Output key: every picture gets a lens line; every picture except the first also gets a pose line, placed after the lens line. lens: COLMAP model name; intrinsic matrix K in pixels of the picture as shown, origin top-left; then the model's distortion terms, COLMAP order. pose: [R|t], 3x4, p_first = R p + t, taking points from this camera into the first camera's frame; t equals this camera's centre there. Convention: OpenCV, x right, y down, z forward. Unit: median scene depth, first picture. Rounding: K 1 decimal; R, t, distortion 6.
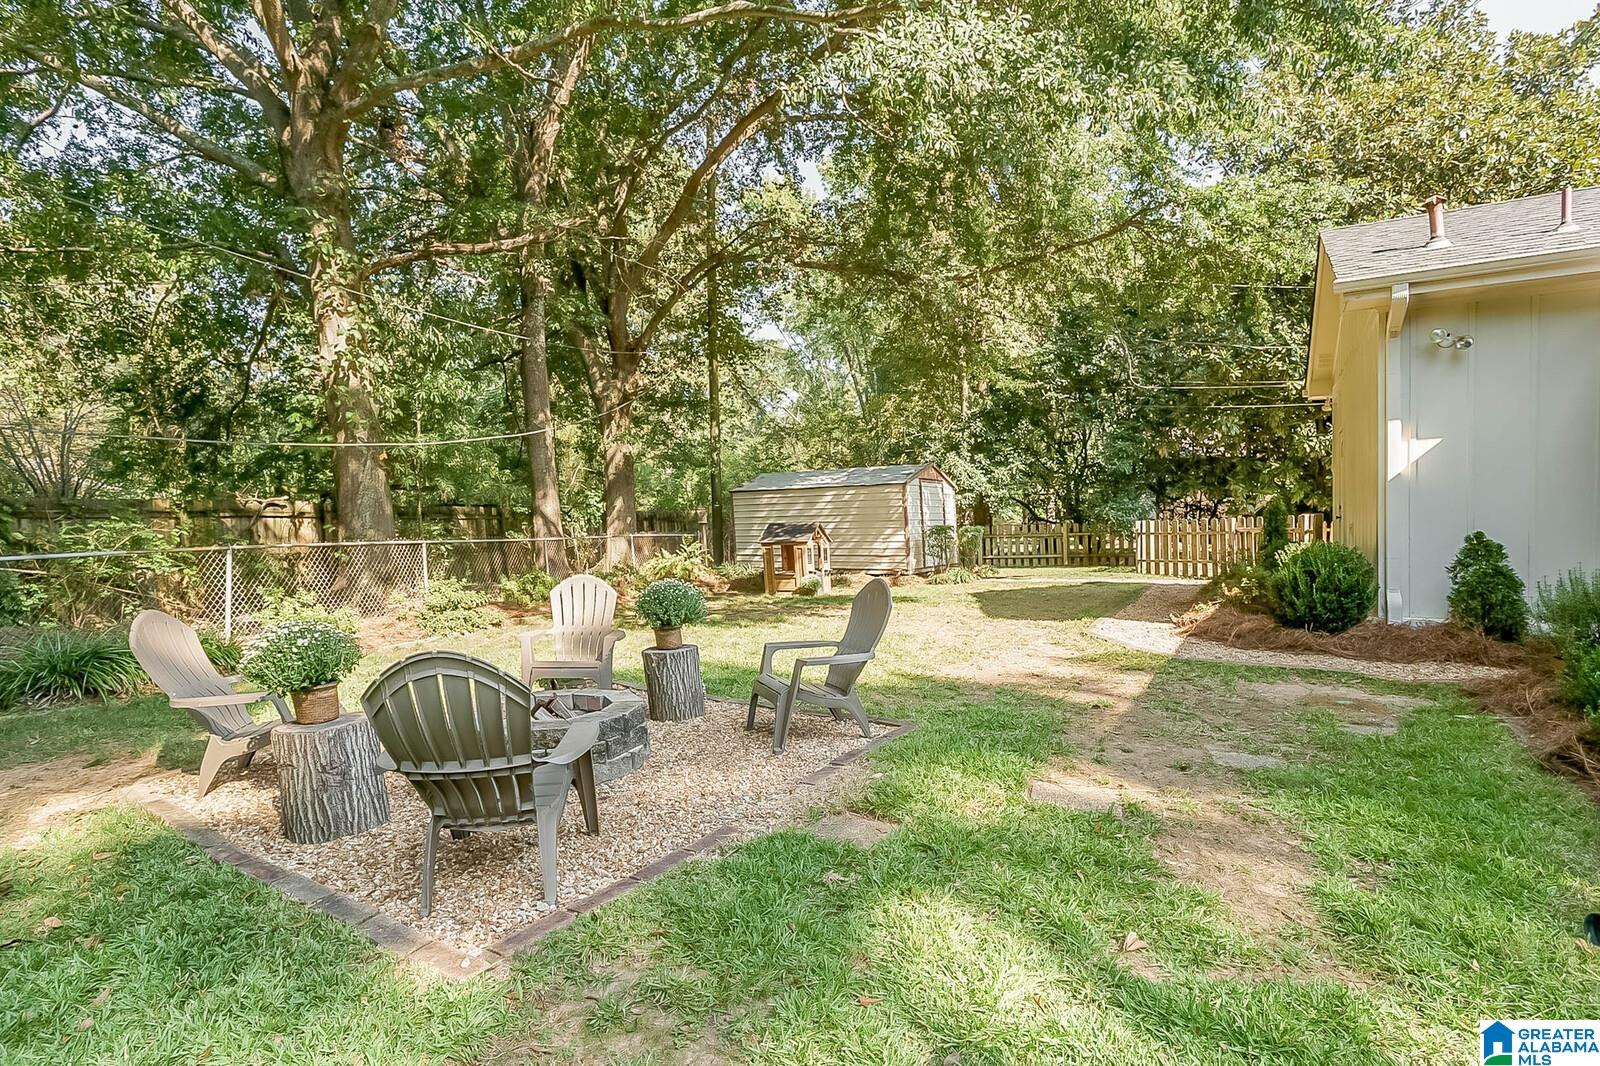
lens RADIAL K [[813.1, 0, 801.0], [0, 813.1, 515.0], [0, 0, 1]] dist [-0.002151, 0.000224]
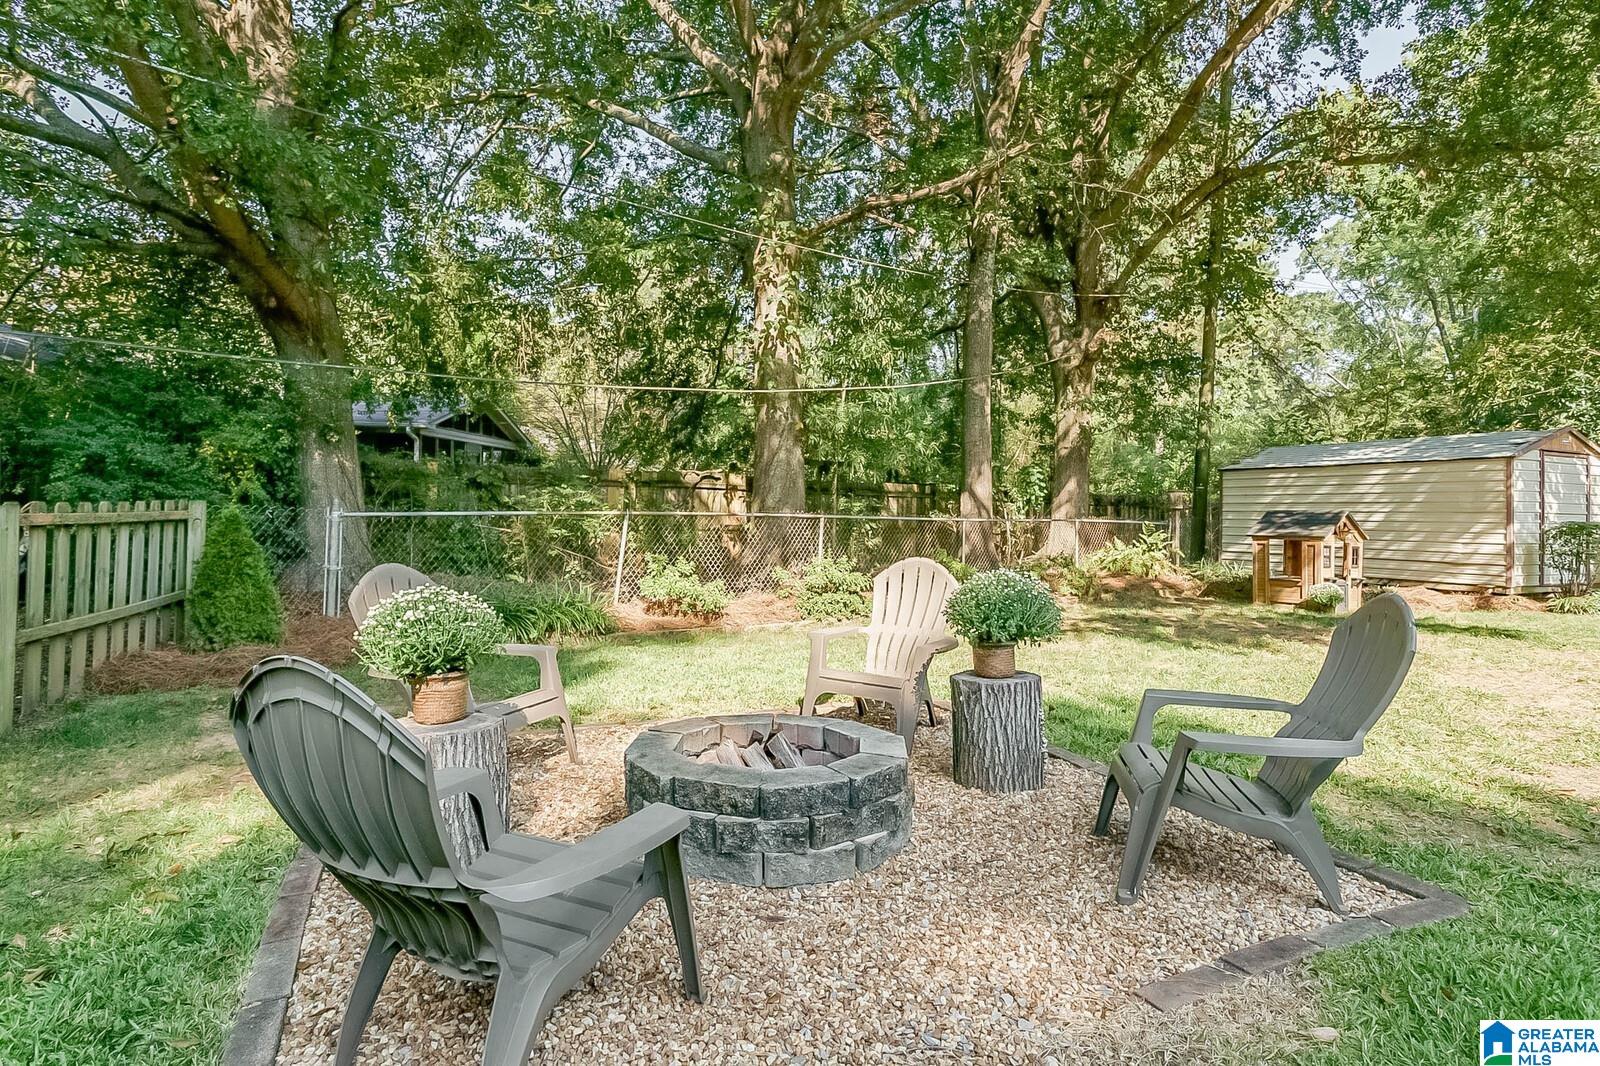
lens RADIAL K [[837.7, 0, 800.2], [0, 837.7, 541.9], [0, 0, 1]] dist [-0.005112, 0.000028]
pose [[0.833484, 0.045992, -0.550626, 0.024740], [-0.021838, 0.998493, 0.050344, 0.009496], [0.552112, -0.029936, 0.833233, 0.123335]]
